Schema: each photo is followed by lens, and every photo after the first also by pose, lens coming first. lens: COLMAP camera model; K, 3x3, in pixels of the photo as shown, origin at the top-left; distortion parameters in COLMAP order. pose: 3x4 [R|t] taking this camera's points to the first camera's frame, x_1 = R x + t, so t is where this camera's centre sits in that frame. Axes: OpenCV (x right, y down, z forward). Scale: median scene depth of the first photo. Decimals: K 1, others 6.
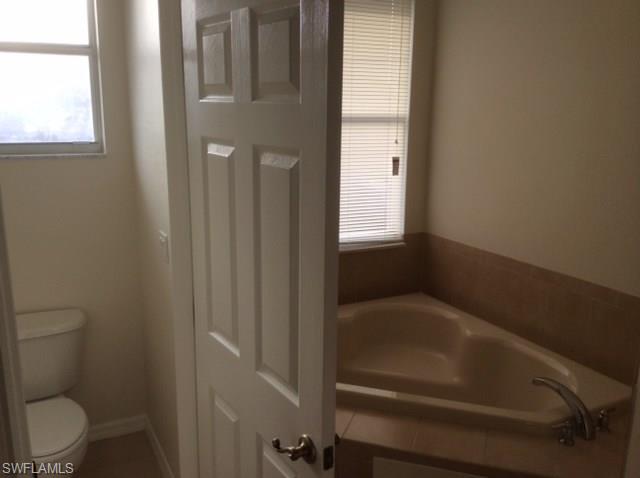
lens RADIAL K [[606.4, 0, 316.8], [0, 606.4, 247.0], [0, 0, 1]] dist [0.096739, -0.007329]
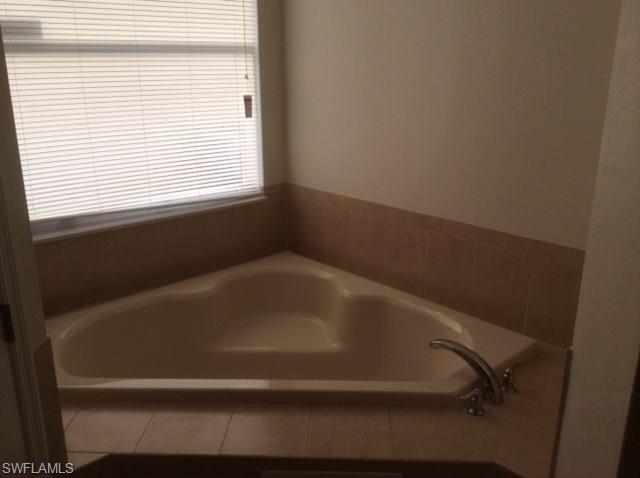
lens RADIAL K [[606.4, 0, 316.8], [0, 606.4, 247.0], [0, 0, 1]] dist [0.096739, -0.007329]
pose [[0.966753, -0.091291, 0.238860, 0.001291], [0.073492, 0.993885, 0.082408, -0.001507], [-0.244923, -0.062114, 0.967551, 0.150530]]
